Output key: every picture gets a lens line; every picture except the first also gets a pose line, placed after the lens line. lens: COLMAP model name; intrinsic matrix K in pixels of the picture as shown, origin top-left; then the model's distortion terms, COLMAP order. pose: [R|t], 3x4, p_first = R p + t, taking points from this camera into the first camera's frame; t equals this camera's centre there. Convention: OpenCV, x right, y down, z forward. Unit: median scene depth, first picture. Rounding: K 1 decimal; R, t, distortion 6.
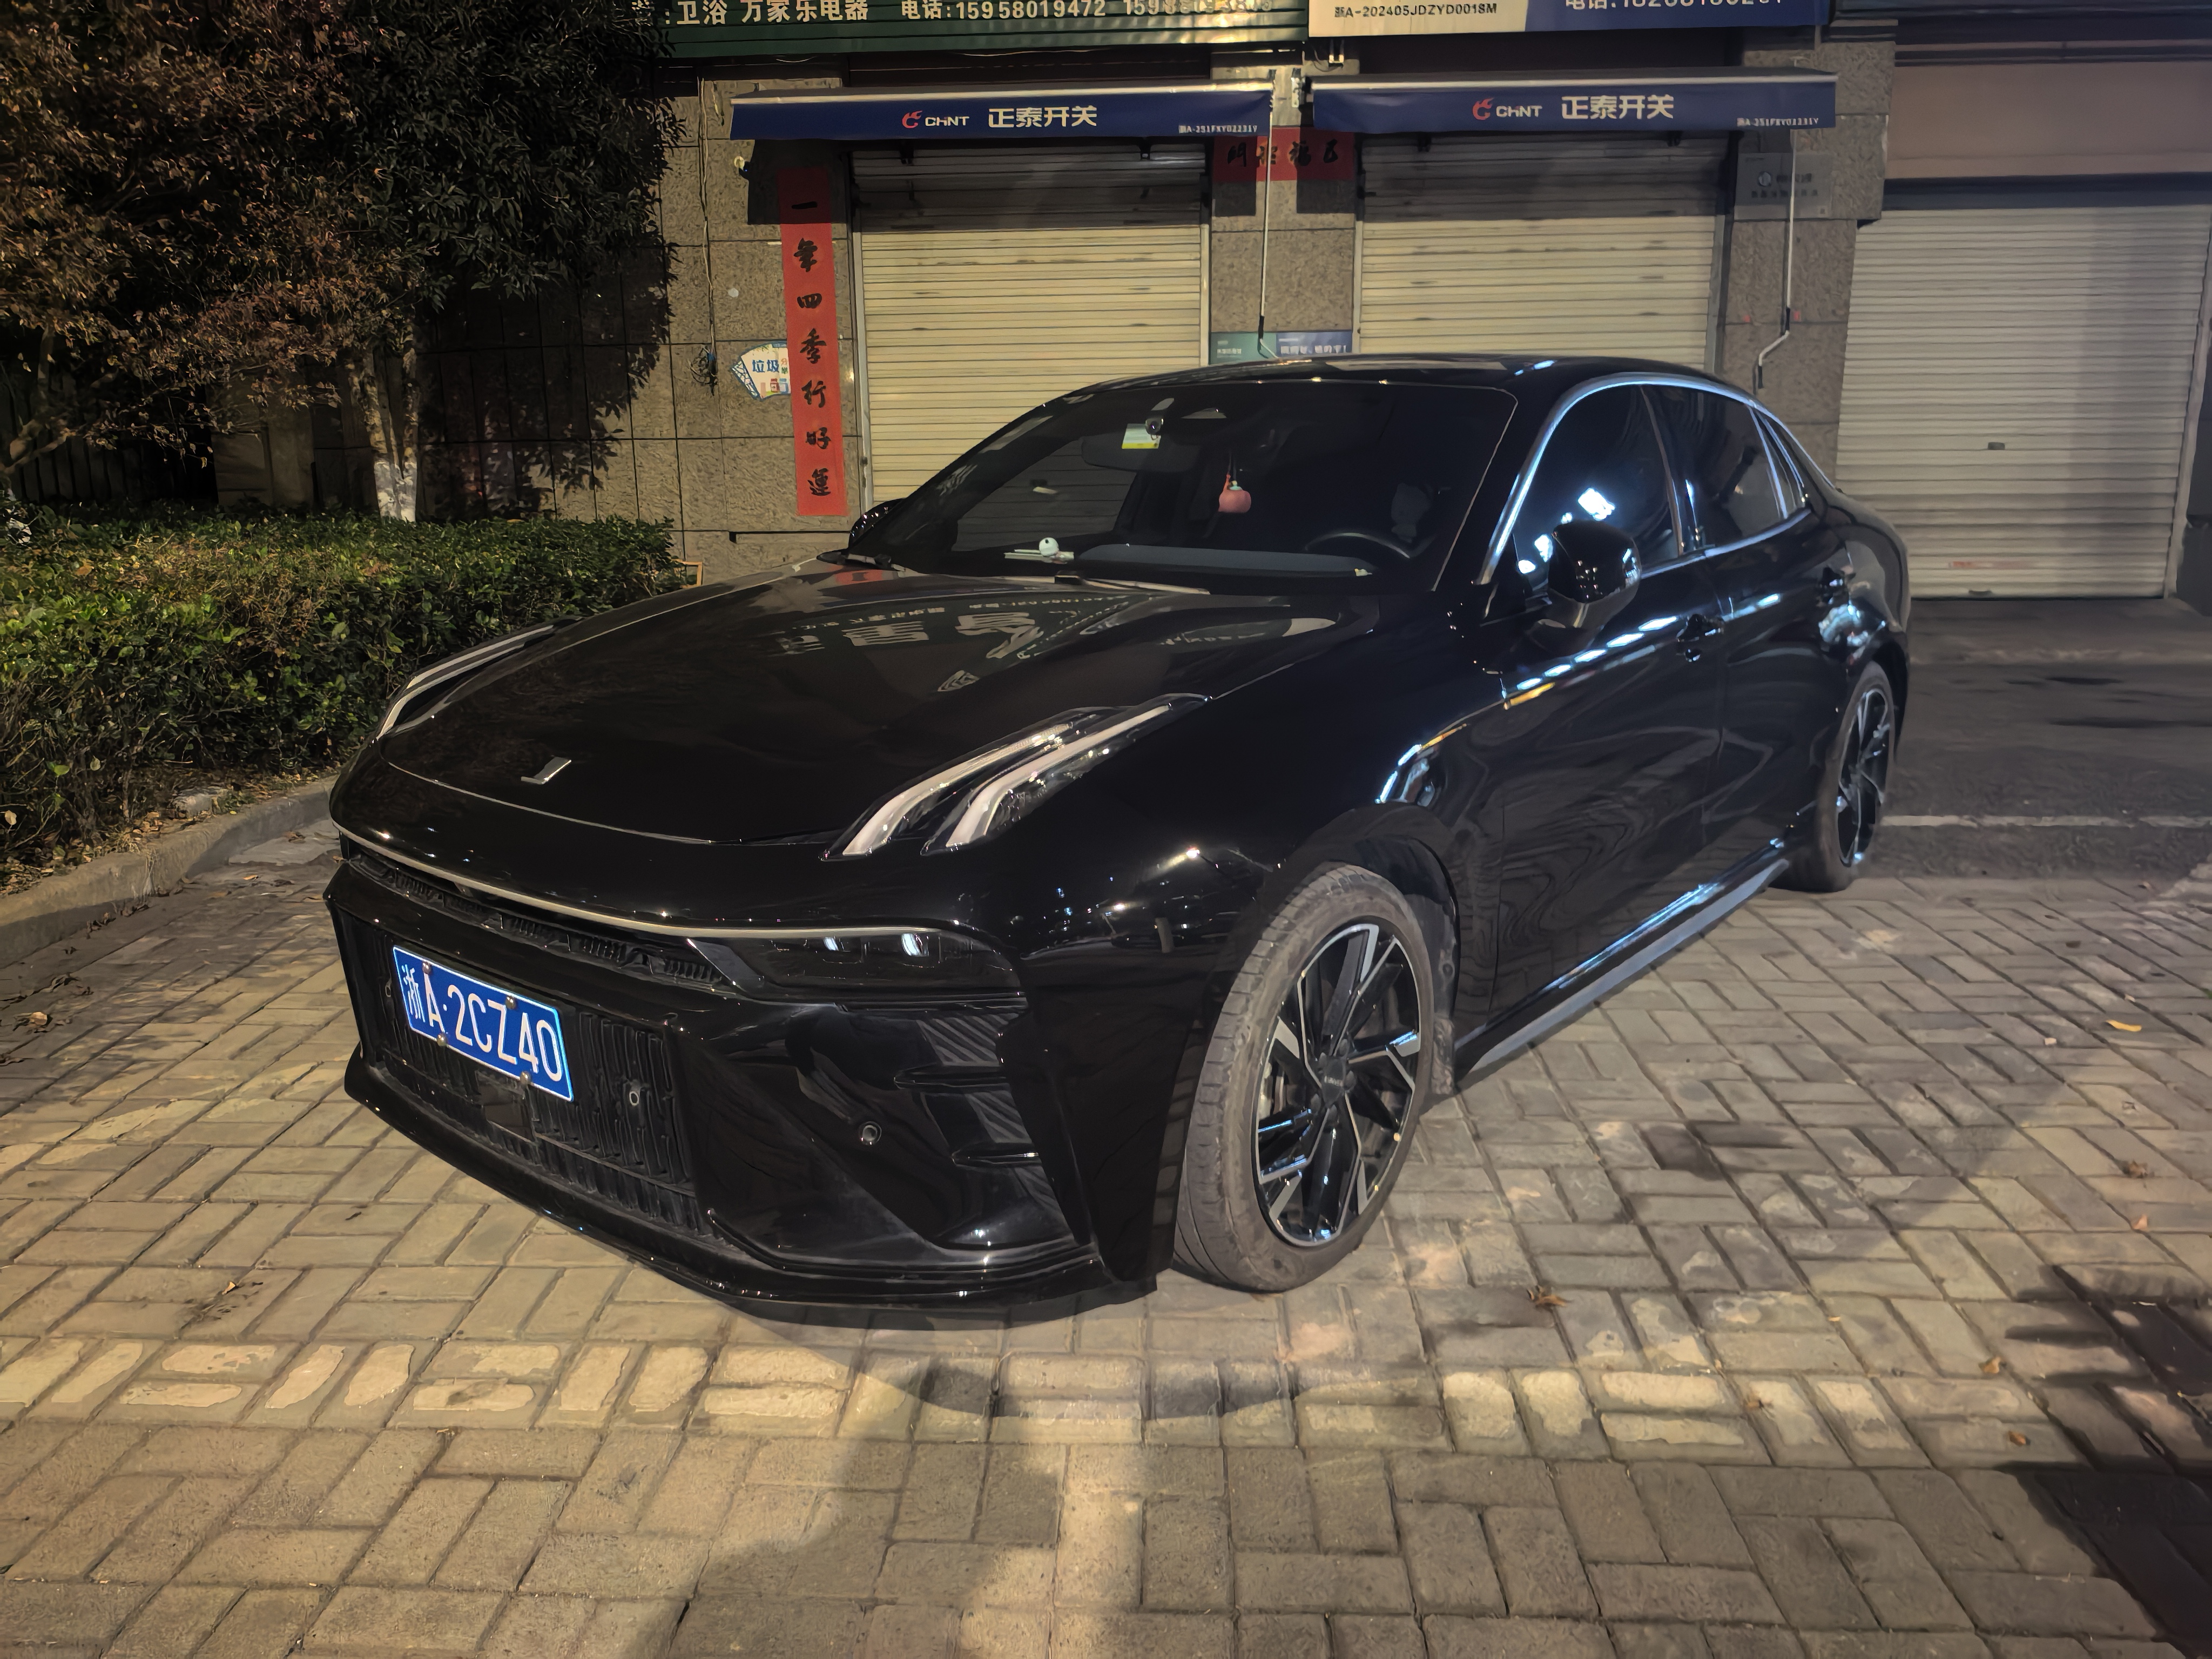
lens RADIAL K [[1579.9, 0, 1088.9], [0, 1579.9, 824.7], [0, 0, 1]] dist [0.051281, -0.082951]
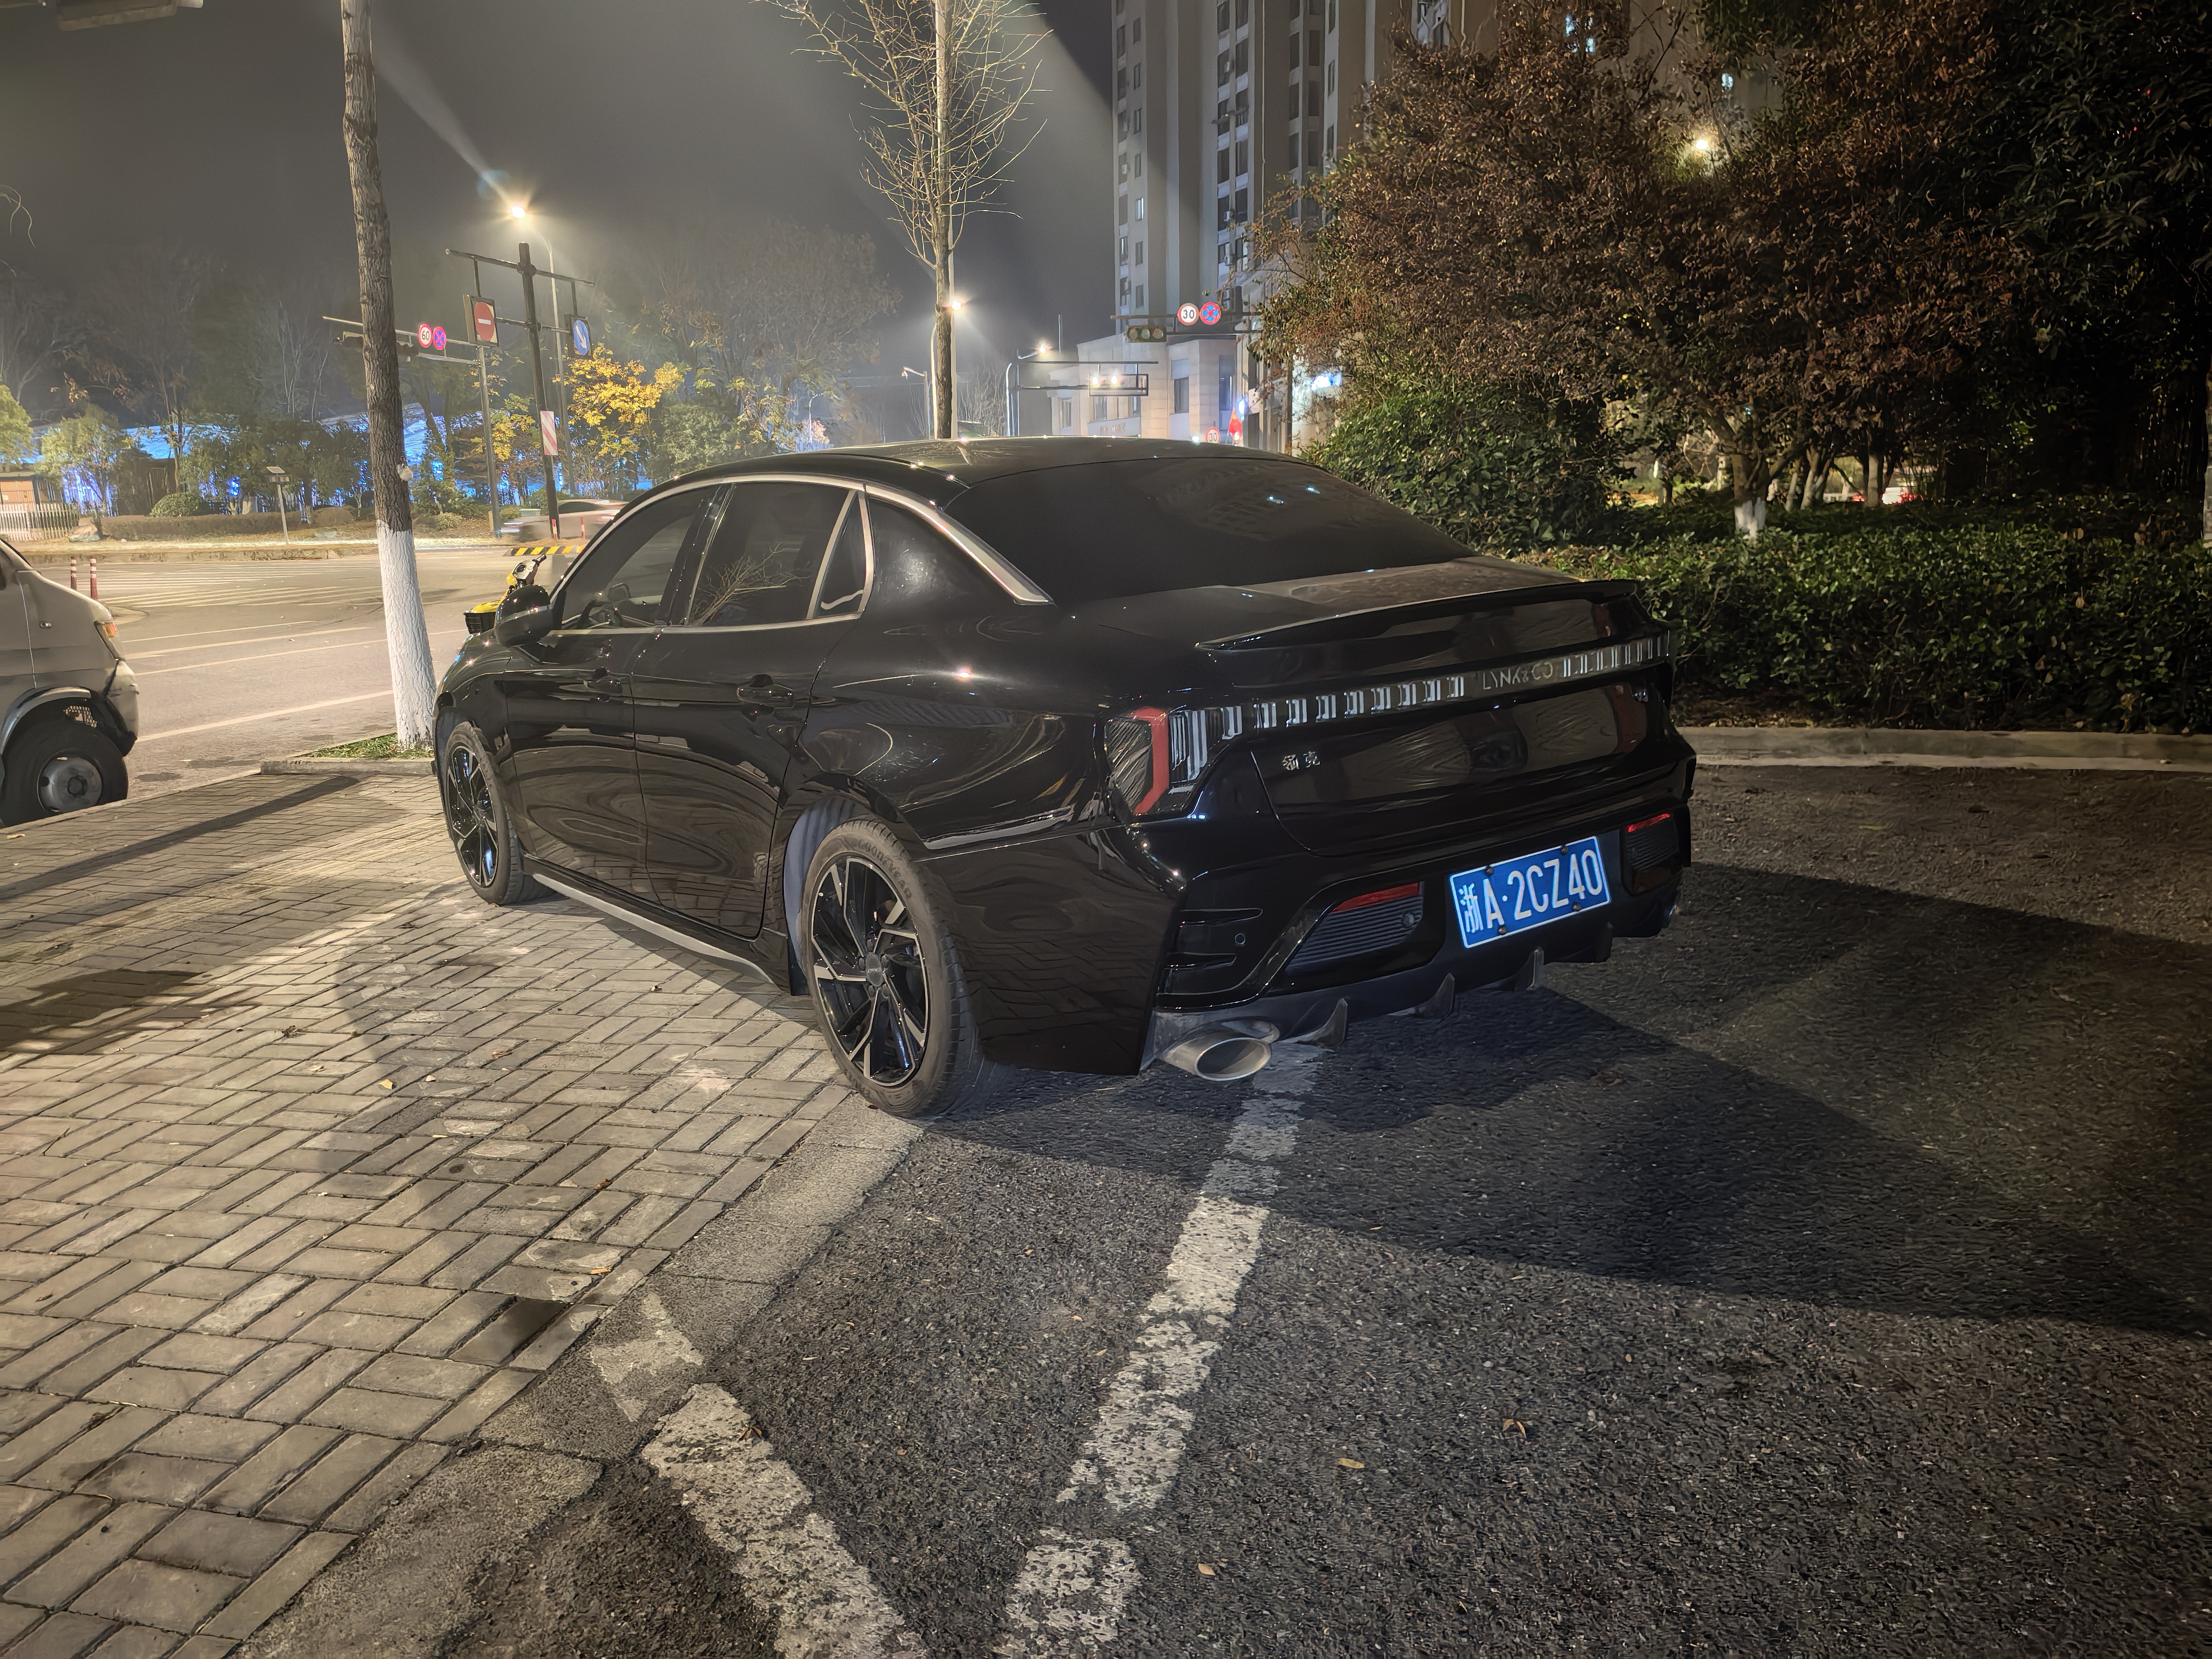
lens RADIAL K [[1579.9, 0, 1088.9], [0, 1579.9, 824.7], [0, 0, 1]] dist [0.051281, -0.082951]
pose [[-0.214606, 0.217087, -0.952270, 2.129752], [-0.175284, 0.950596, 0.256208, -0.563453], [0.960843, 0.221901, -0.165951, 2.207231]]
